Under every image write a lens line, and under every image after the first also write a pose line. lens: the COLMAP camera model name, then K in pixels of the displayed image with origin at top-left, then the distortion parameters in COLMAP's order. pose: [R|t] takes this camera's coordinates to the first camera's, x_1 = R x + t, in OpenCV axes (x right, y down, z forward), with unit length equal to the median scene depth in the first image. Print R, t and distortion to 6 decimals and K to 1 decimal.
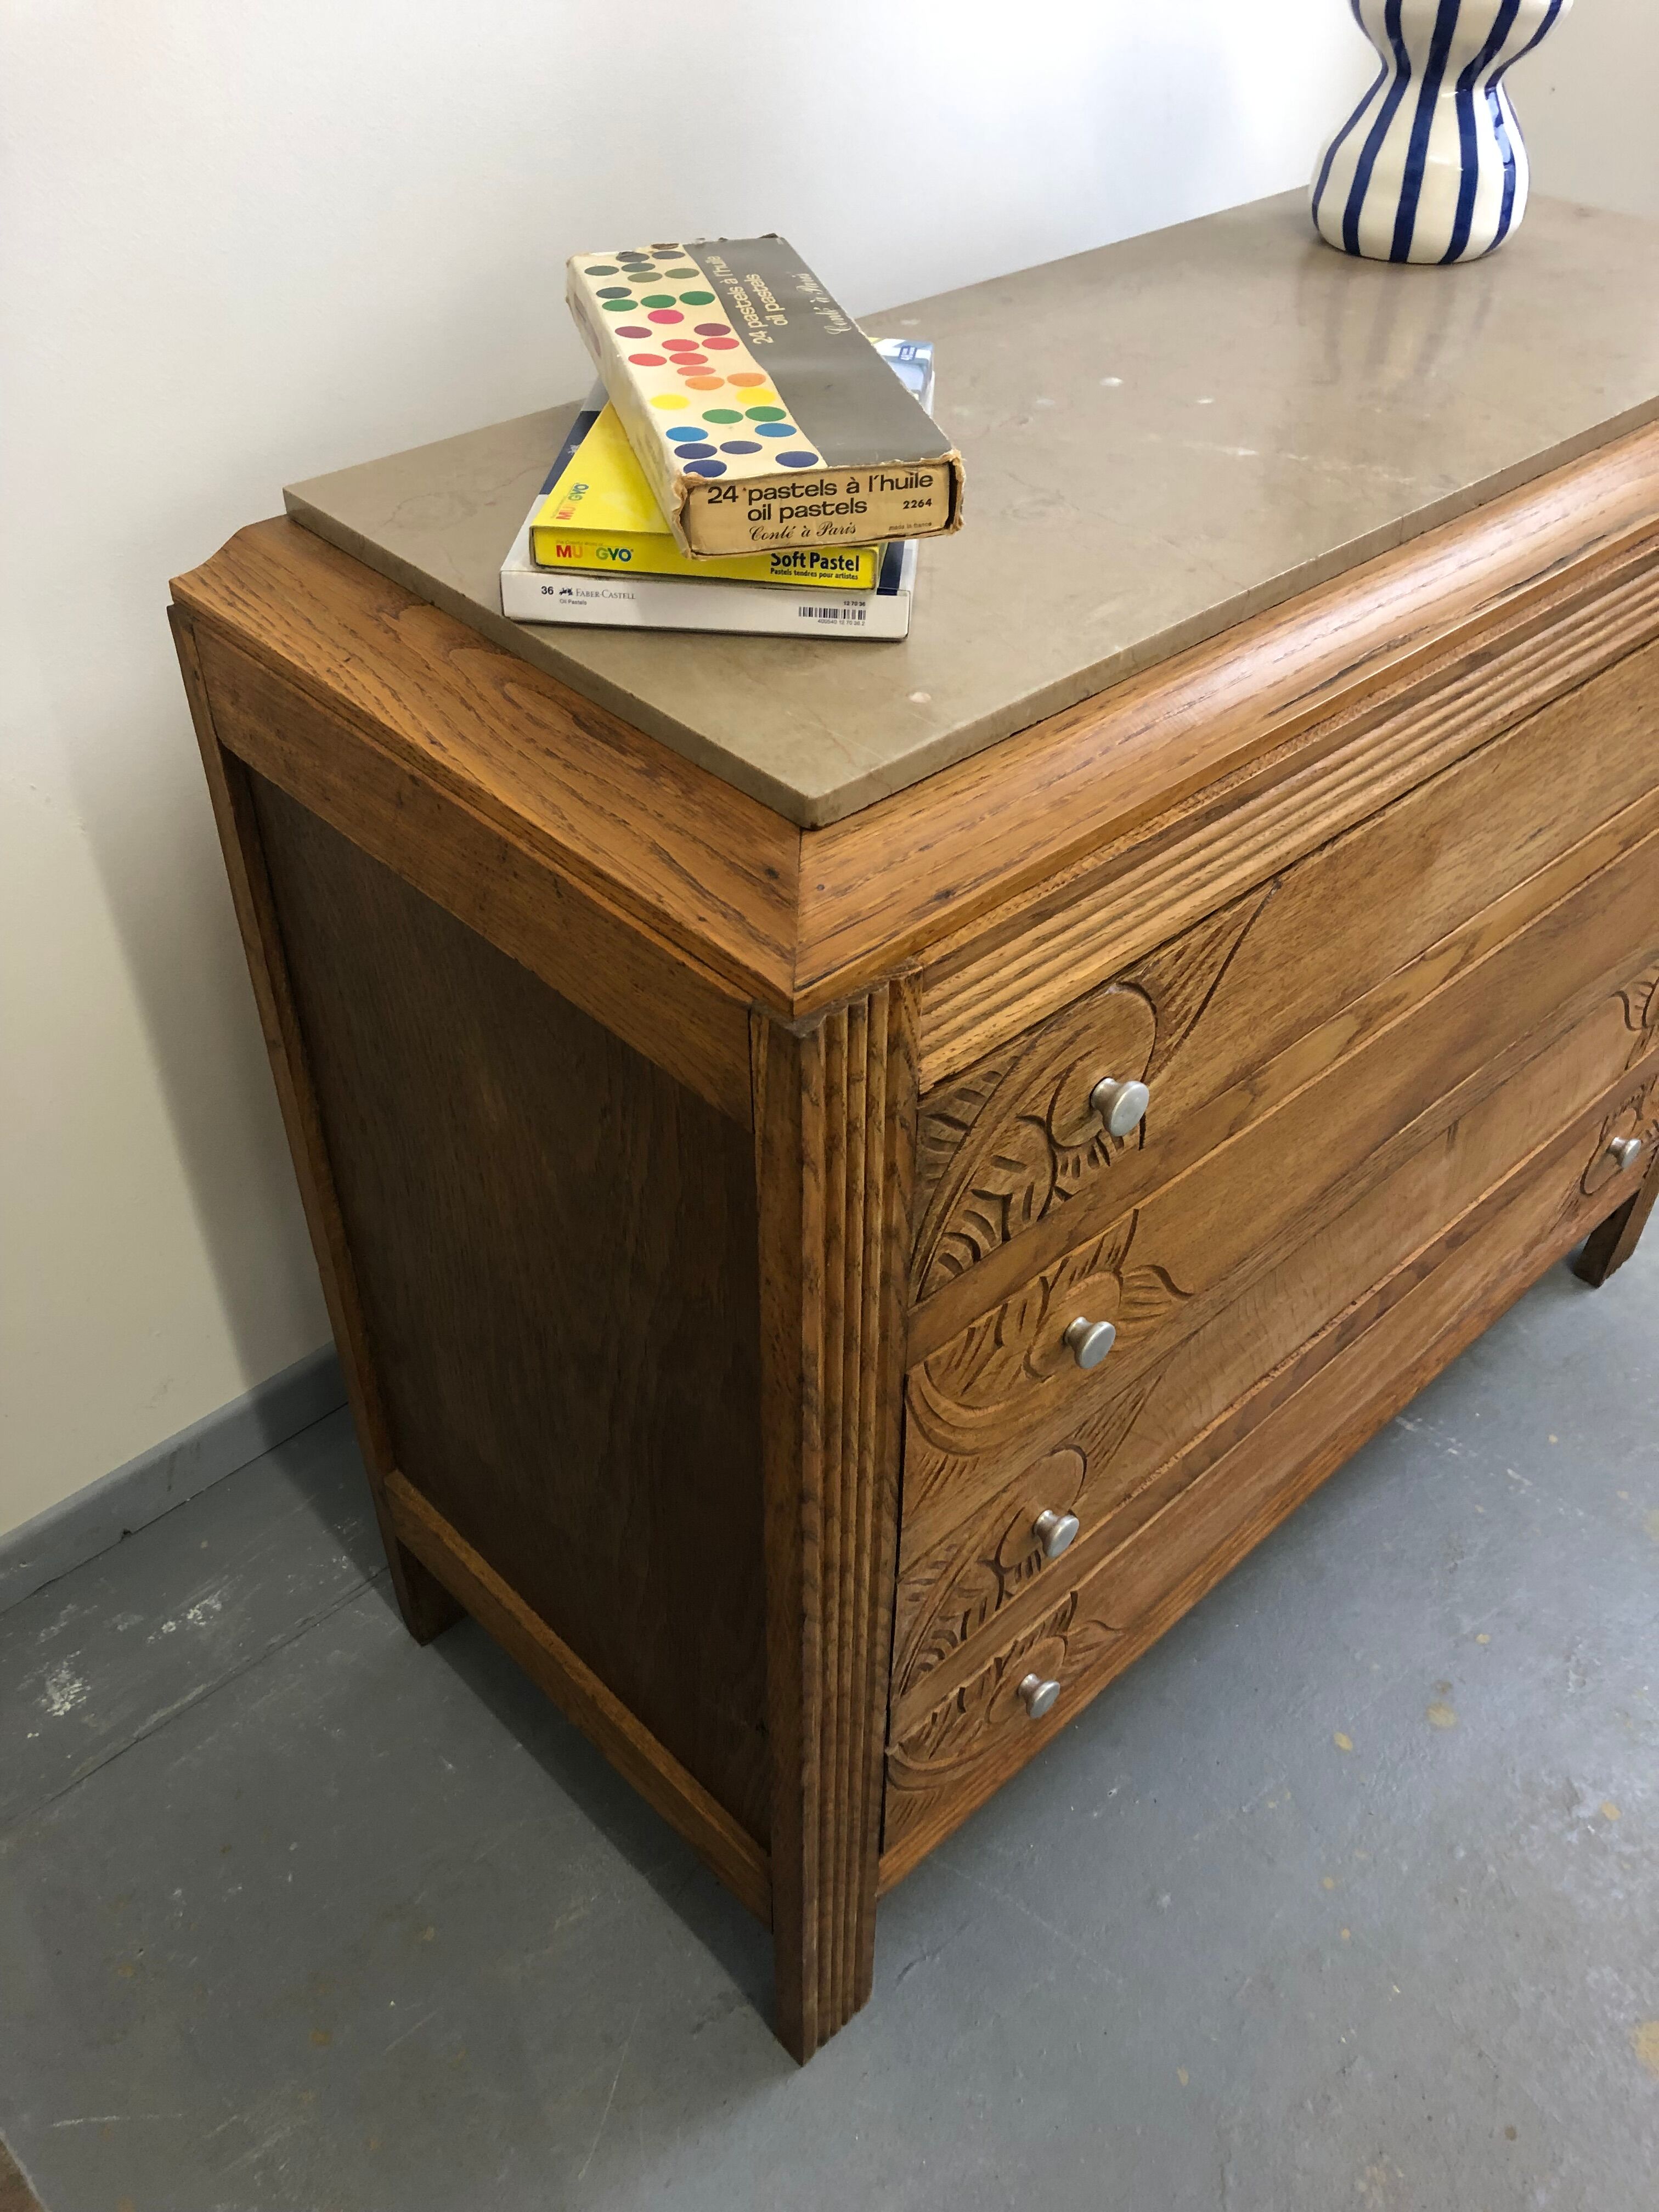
lens RADIAL K [[1799.6, 0, 822.8], [0, 1799.6, 1087.2], [0, 0, 1]] dist [0.033281, -0.045090]
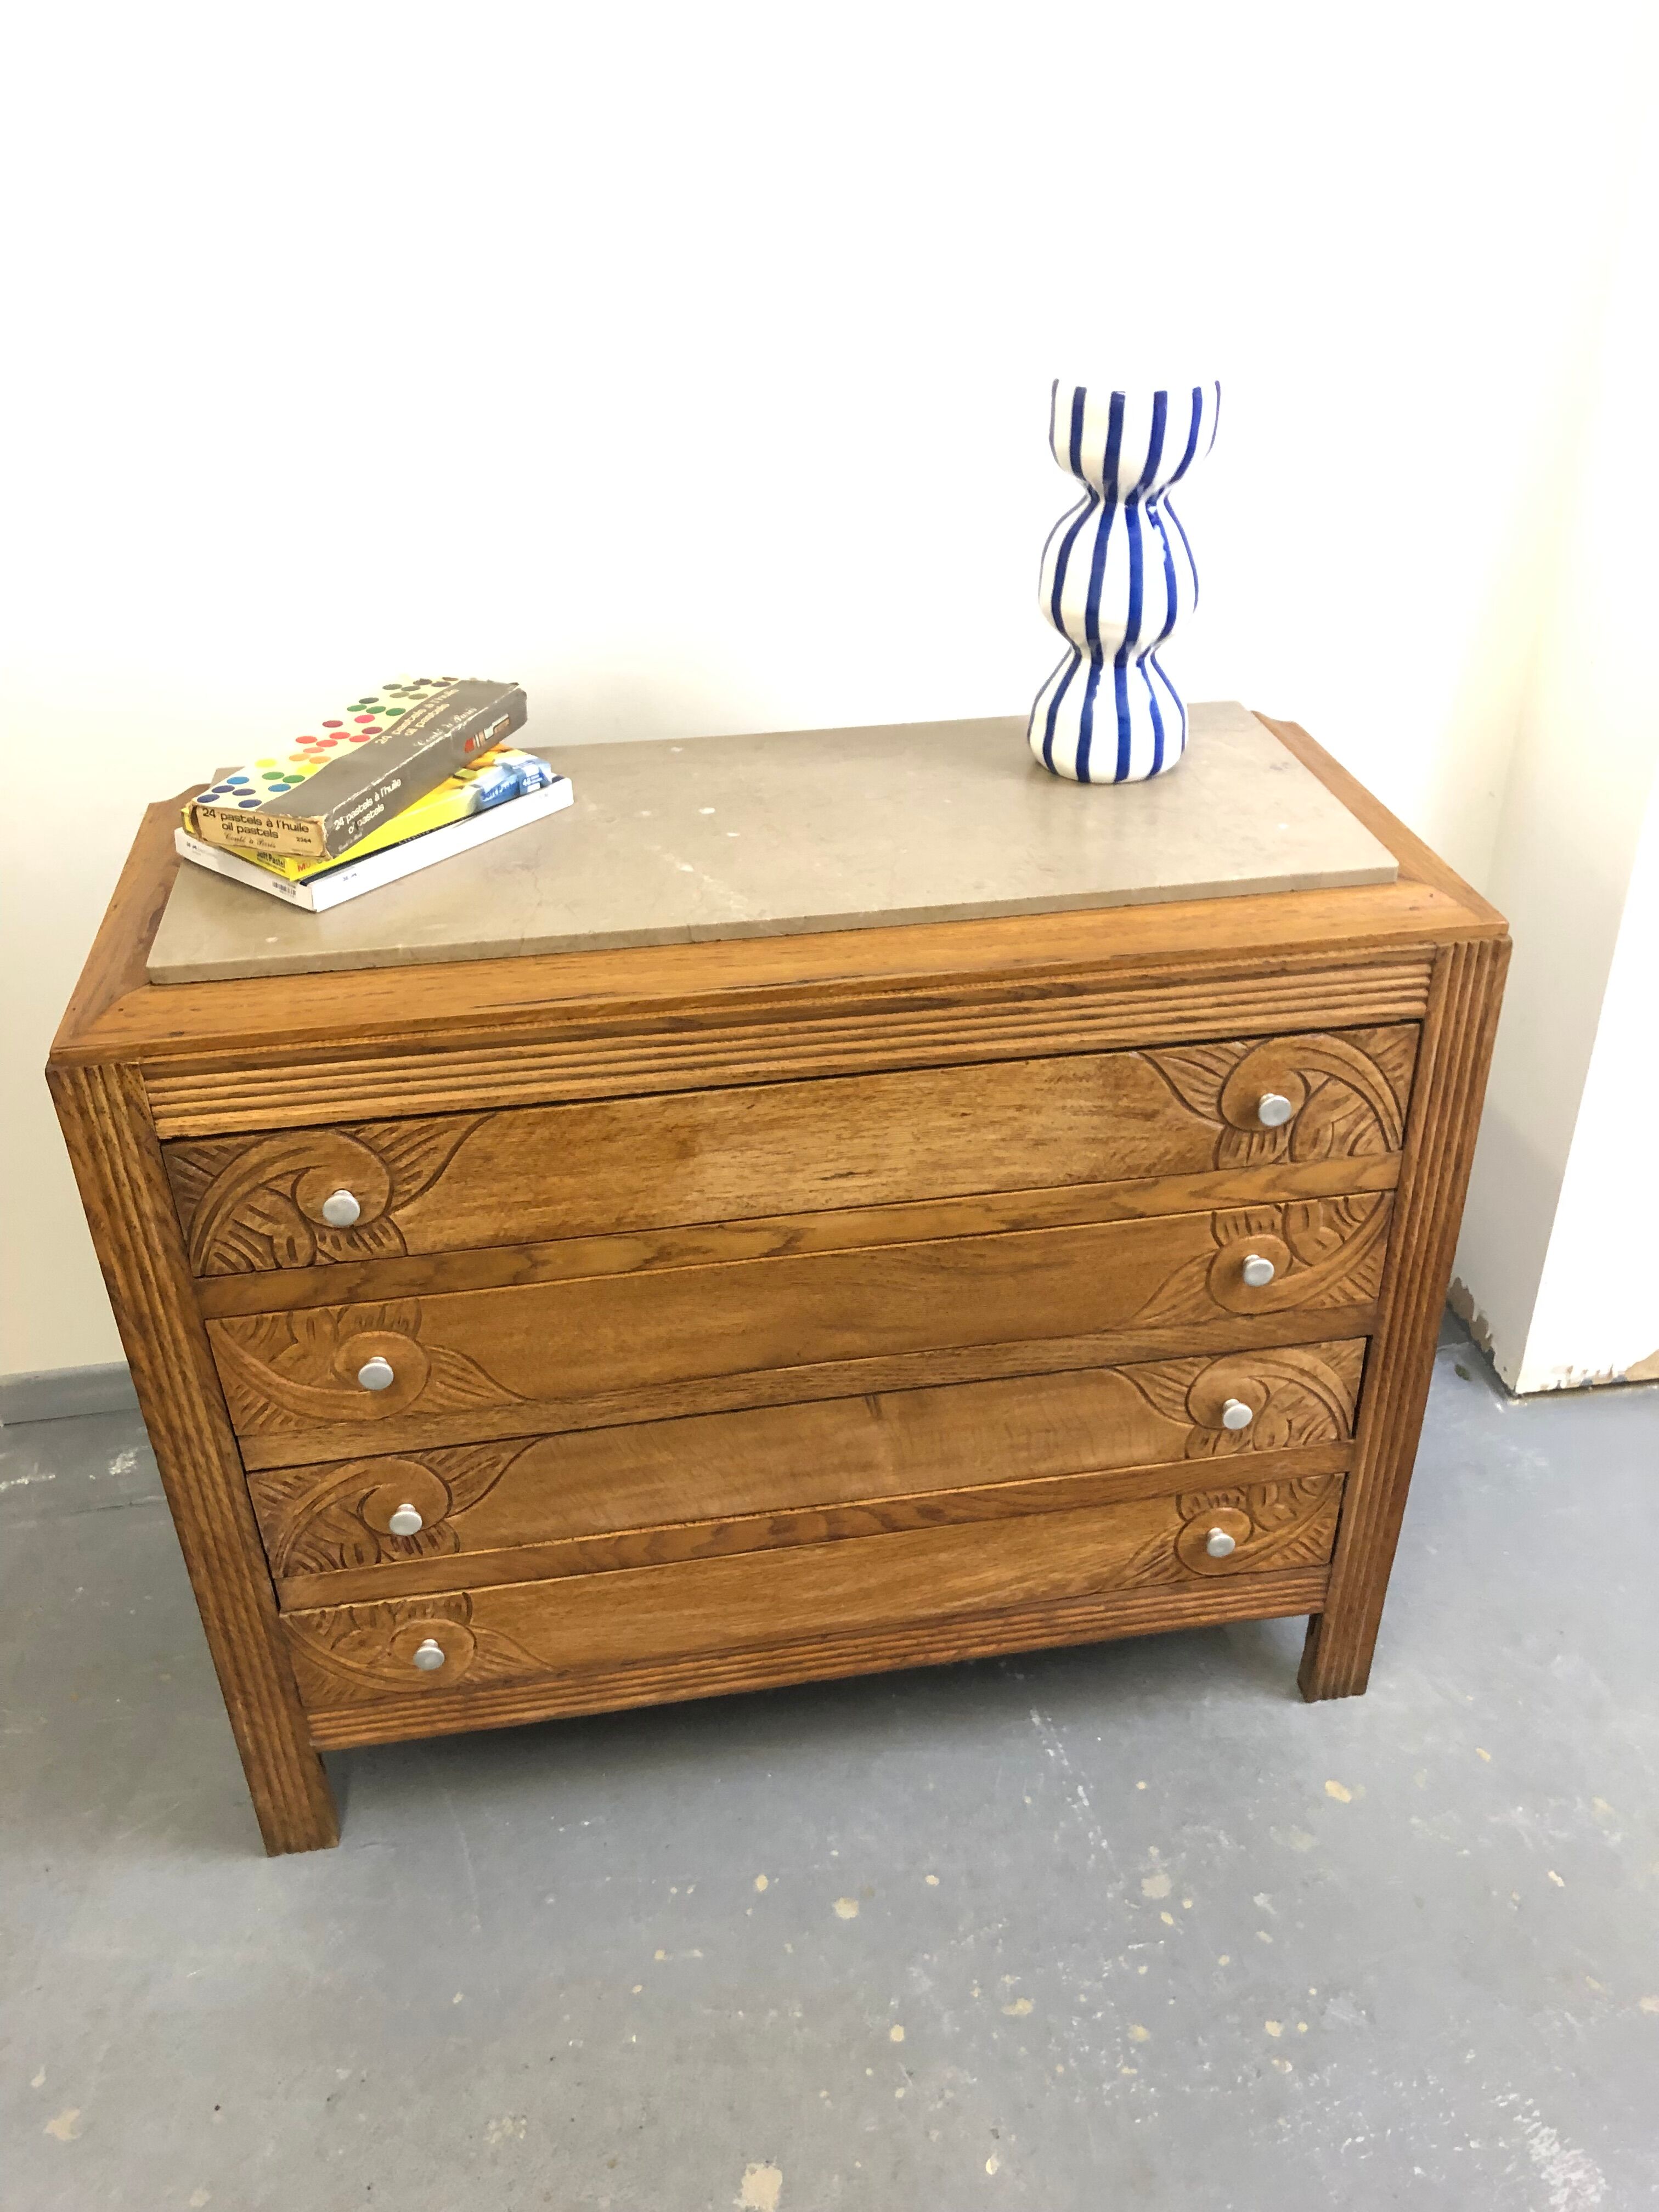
lens RADIAL K [[1799.6, 0, 837.5], [0, 1799.6, 1108.1], [0, 0, 1]] dist [0.033281, -0.045090]
pose [[0.832544, 0.277833, -0.479248, 1.196701], [-0.343015, 0.937880, -0.052168, -0.132375], [0.434984, 0.207821, 0.876128, -0.249816]]
